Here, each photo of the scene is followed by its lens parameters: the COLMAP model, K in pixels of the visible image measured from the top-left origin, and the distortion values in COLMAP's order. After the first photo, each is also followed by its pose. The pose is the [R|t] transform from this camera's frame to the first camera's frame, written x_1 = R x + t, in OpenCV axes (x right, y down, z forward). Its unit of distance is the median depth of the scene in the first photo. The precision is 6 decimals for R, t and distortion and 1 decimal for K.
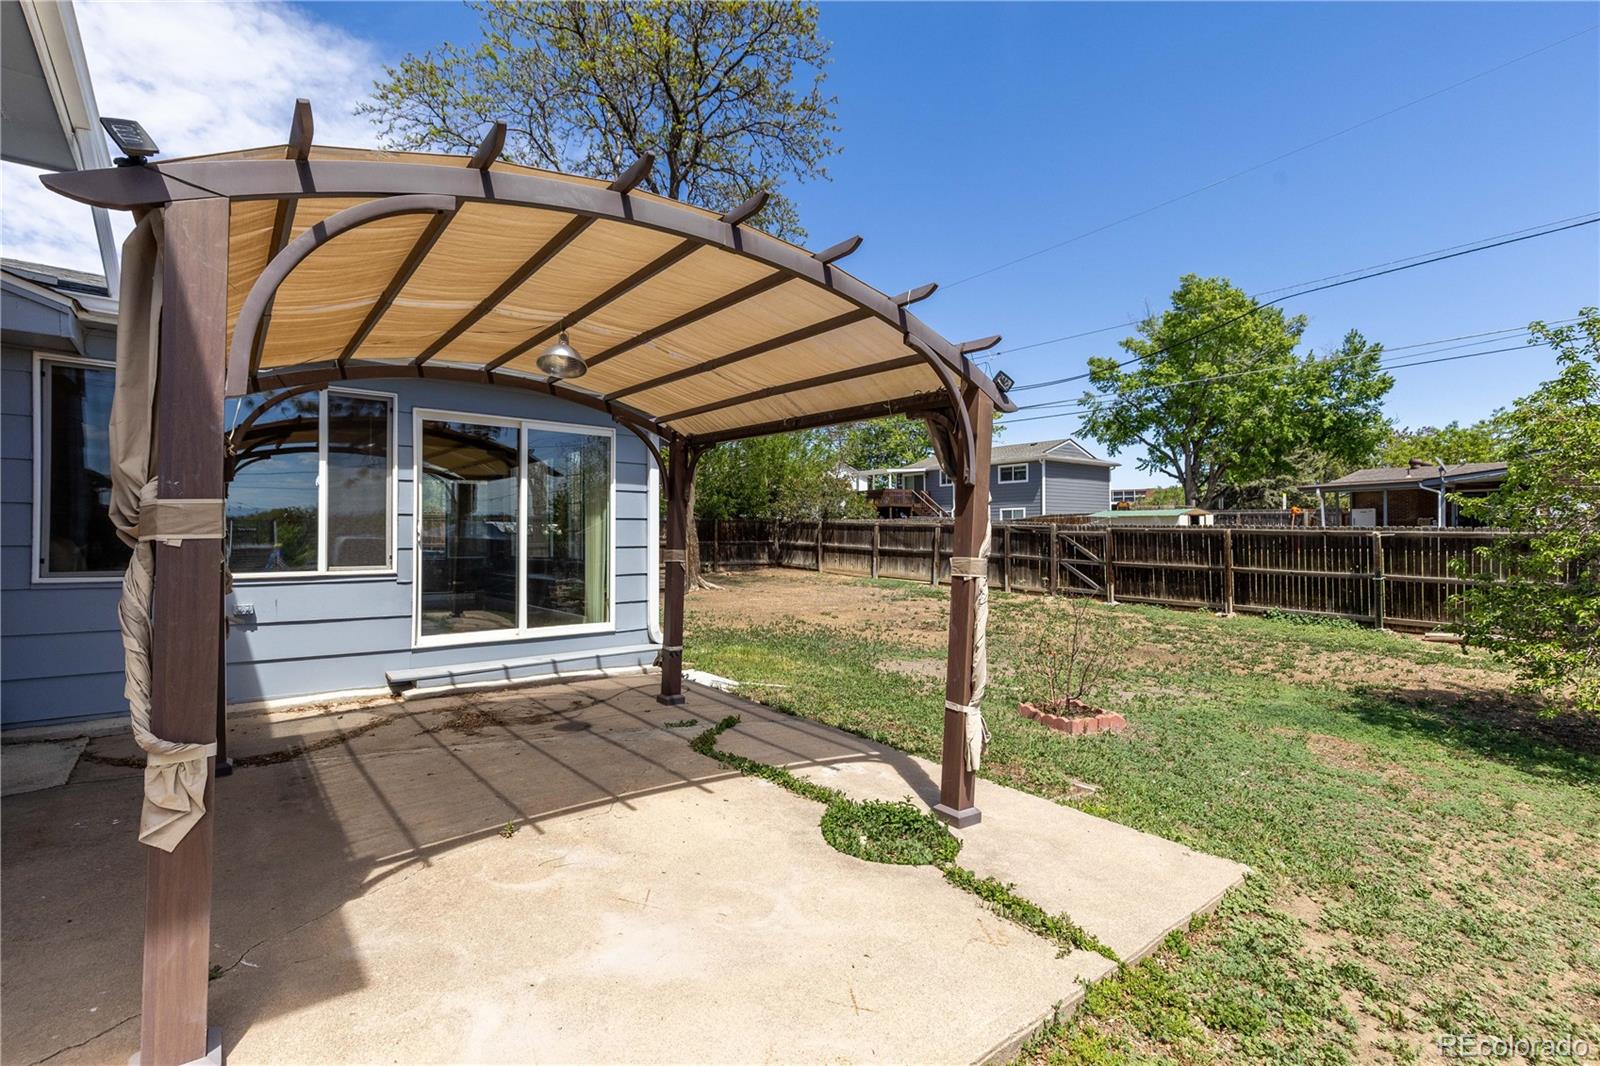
lens RADIAL K [[719.7, 0, 792.5], [0, 719.7, 528.5], [0, 0, 1]] dist [0.006424, -0.000749]
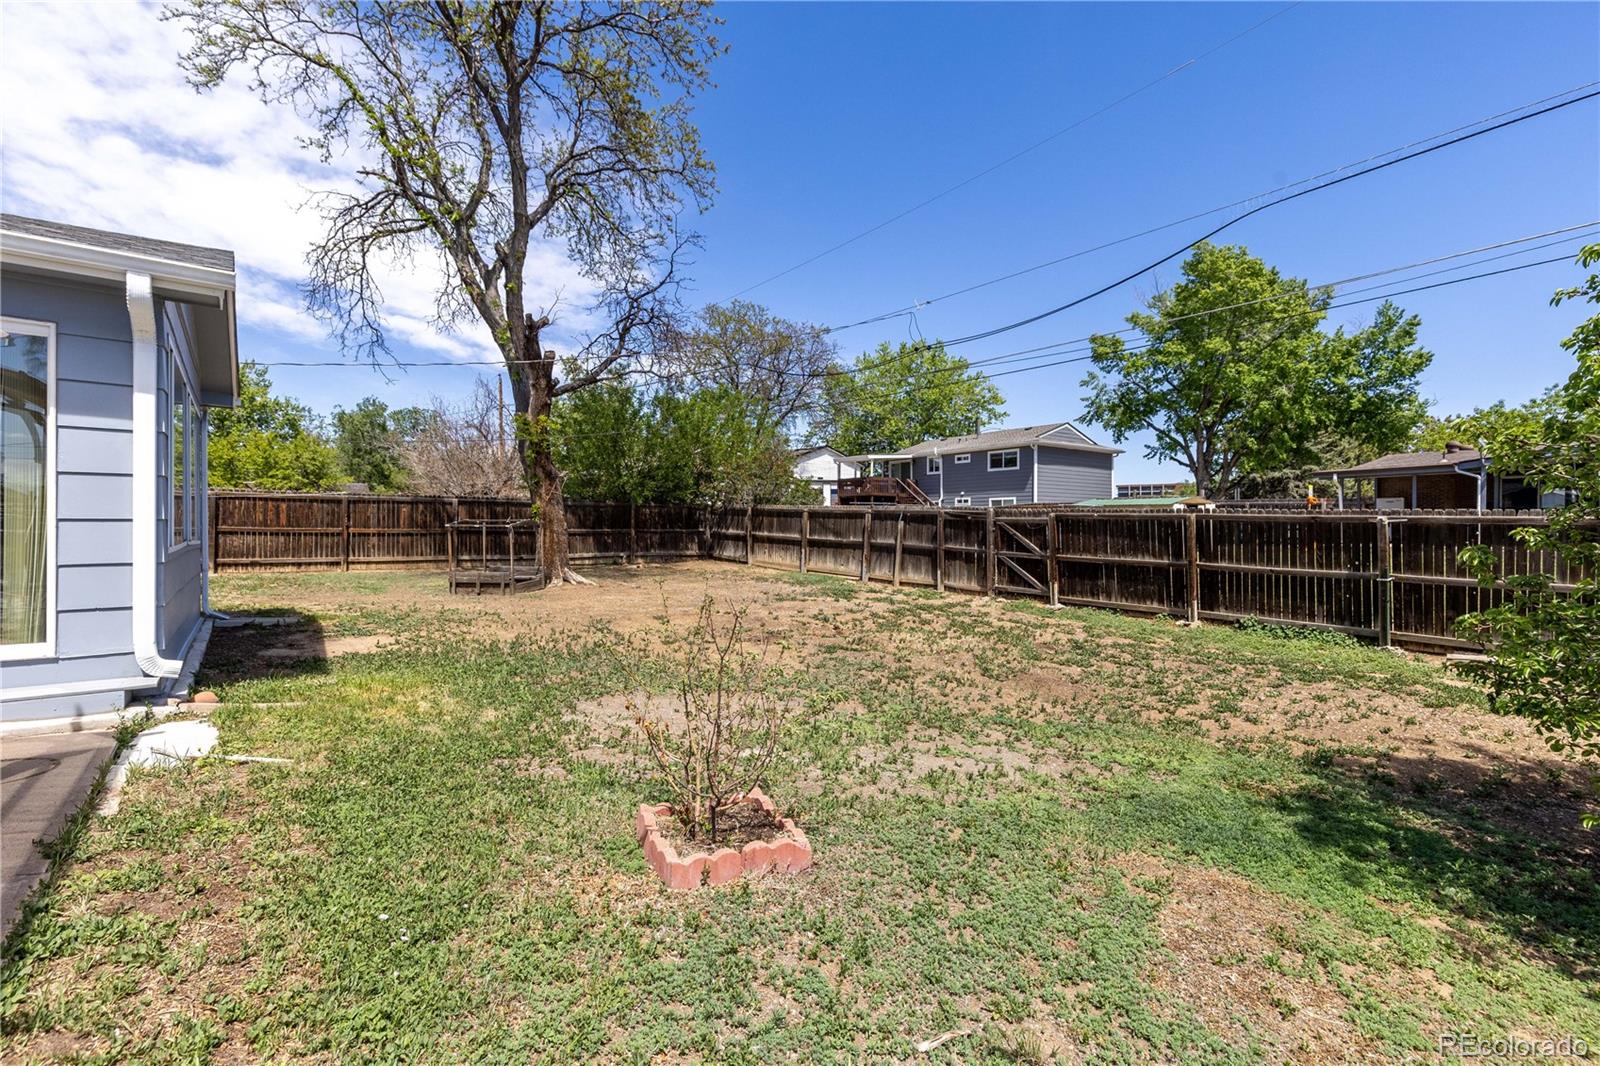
lens RADIAL K [[719.7, 0, 792.5], [0, 719.7, 528.5], [0, 0, 1]] dist [0.006424, -0.000749]
pose [[0.999382, 0.007343, -0.034373, 0.110750], [-0.007040, 0.999935, 0.008944, 0.007154], [0.034436, -0.008696, 0.999369, 0.115113]]
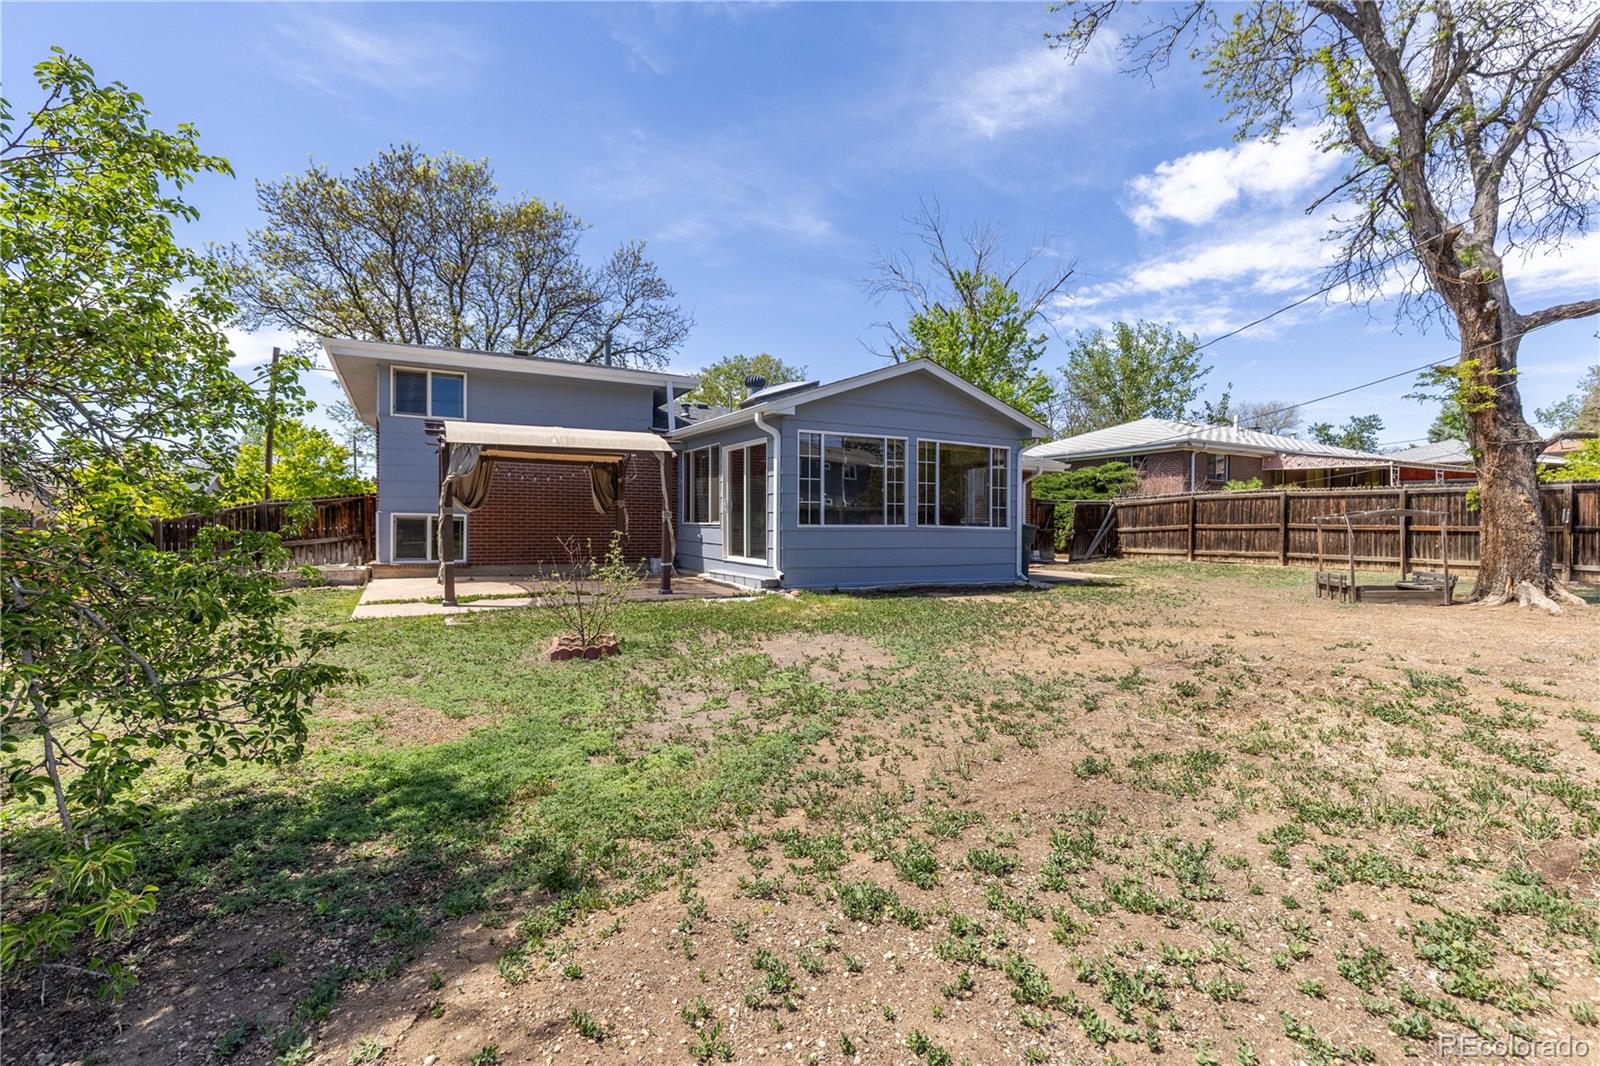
lens RADIAL K [[719.7, 0, 792.5], [0, 719.7, 528.5], [0, 0, 1]] dist [0.006424, -0.000749]
pose [[-0.183690, 0.004261, -0.982975, 0.332299], [-0.000040, 0.999991, 0.004342, 0.014815], [0.982984, 0.000836, -0.183688, 0.349423]]
